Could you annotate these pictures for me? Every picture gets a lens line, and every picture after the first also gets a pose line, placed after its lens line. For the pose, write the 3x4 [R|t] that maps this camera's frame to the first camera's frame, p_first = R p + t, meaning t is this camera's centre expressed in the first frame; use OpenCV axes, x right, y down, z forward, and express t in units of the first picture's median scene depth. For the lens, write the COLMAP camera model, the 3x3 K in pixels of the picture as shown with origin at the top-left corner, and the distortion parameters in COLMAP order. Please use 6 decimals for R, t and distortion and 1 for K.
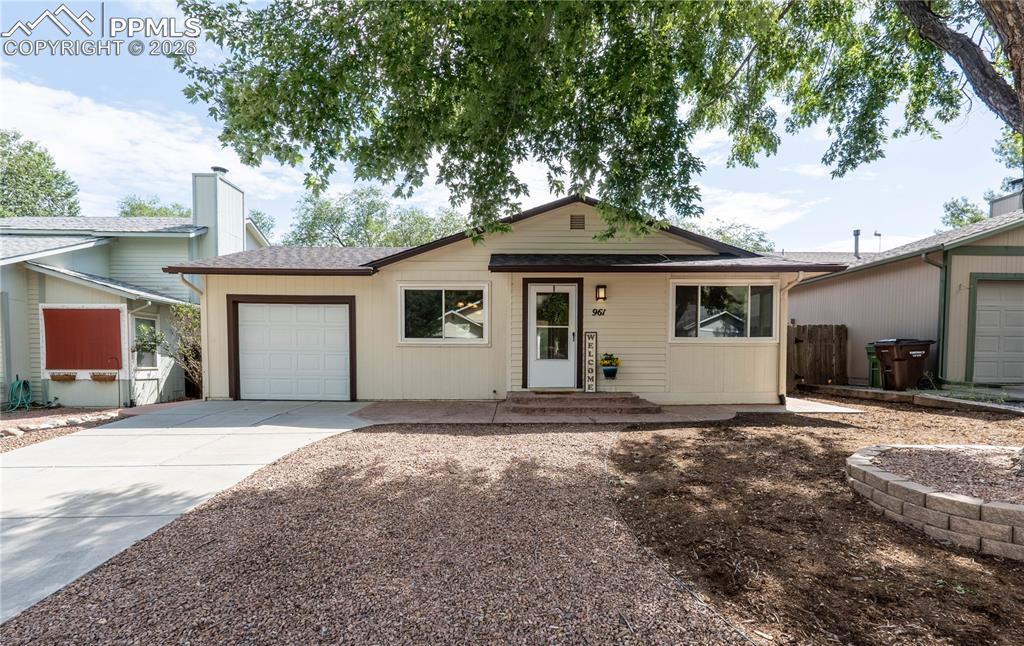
lens RADIAL K [[469.9, 0, 488.6], [0, 469.9, 364.9], [0, 0, 1]] dist [-0.013964, 0.000004]
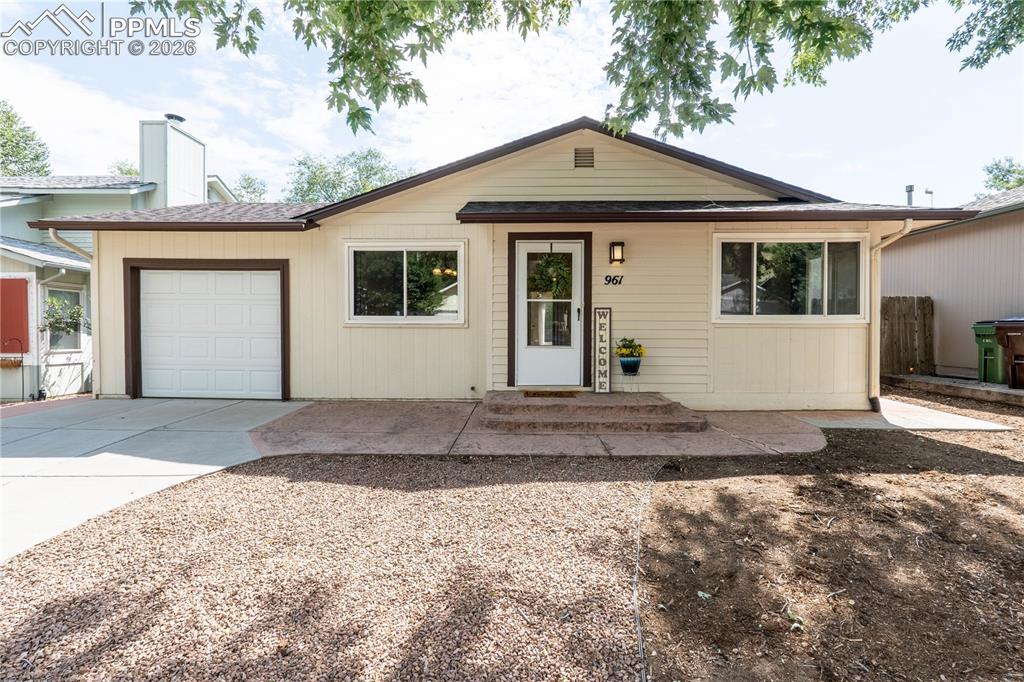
lens RADIAL K [[463.2, 0, 512.2], [0, 463.2, 339.2], [0, 0, 1]] dist [-0.012506, 0.001481]
pose [[0.999730, -0.004256, 0.022856, 0.063071], [0.004072, 0.999959, 0.008086, -0.028188], [-0.022889, -0.007991, 0.999706, 0.294485]]
